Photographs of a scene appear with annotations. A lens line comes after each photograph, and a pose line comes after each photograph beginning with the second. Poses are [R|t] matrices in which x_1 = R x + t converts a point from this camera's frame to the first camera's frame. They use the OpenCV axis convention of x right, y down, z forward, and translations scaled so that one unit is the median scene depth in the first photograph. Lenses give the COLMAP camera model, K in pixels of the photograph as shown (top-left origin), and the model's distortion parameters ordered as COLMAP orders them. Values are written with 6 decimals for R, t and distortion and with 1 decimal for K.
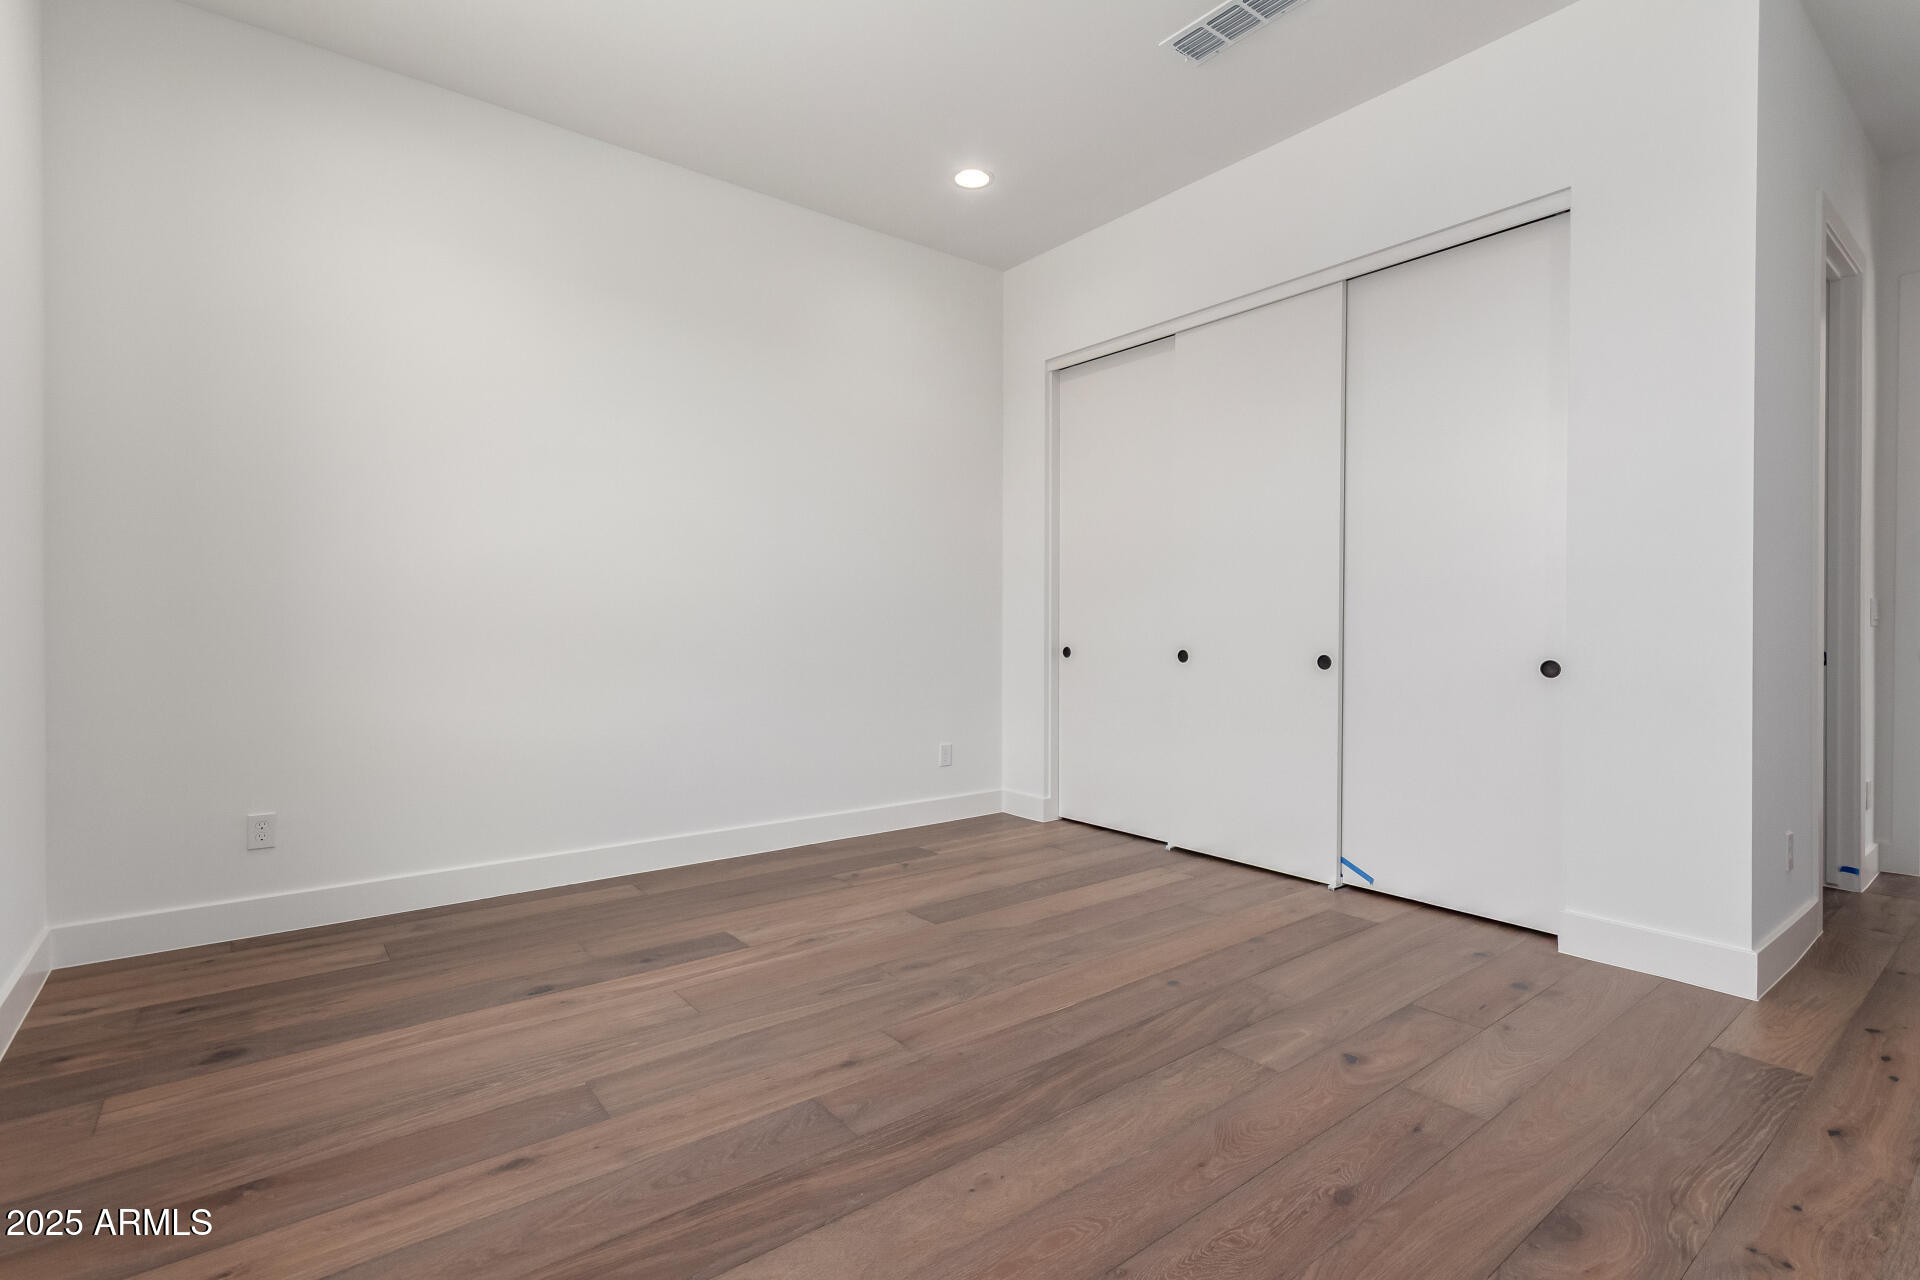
lens RADIAL K [[910.1, 0, 958.3], [0, 910.1, 633.8], [0, 0, 1]] dist [0.001926, 0.000476]
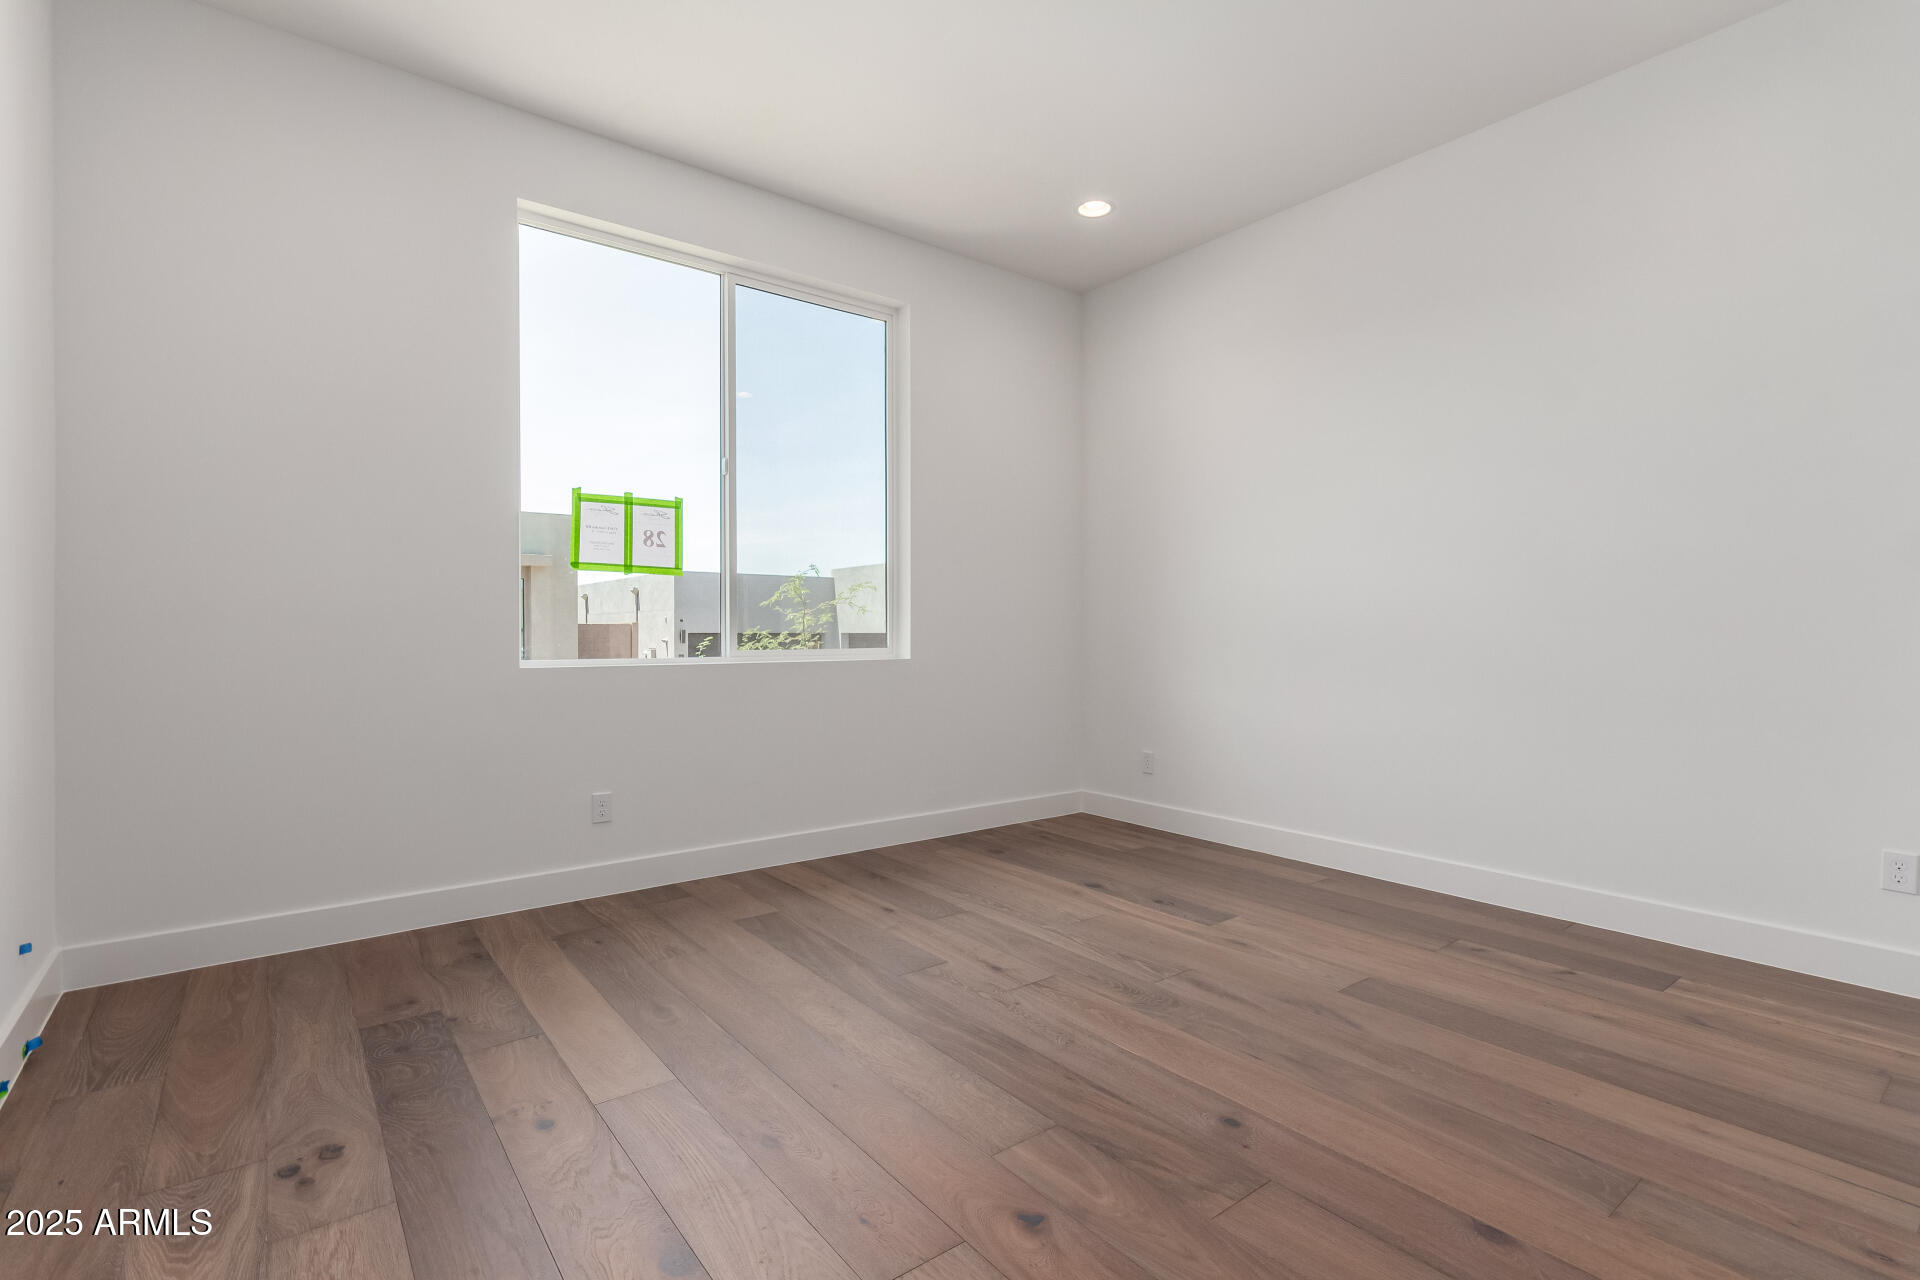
lens RADIAL K [[910.1, 0, 964.3], [0, 910.1, 636.5], [0, 0, 1]] dist [0.001926, 0.000476]
pose [[-0.024001, 0.000921, -0.999712, 0.924967], [-0.006919, 0.999975, 0.001087, -0.010024], [0.999688, 0.006943, -0.023994, 0.751655]]
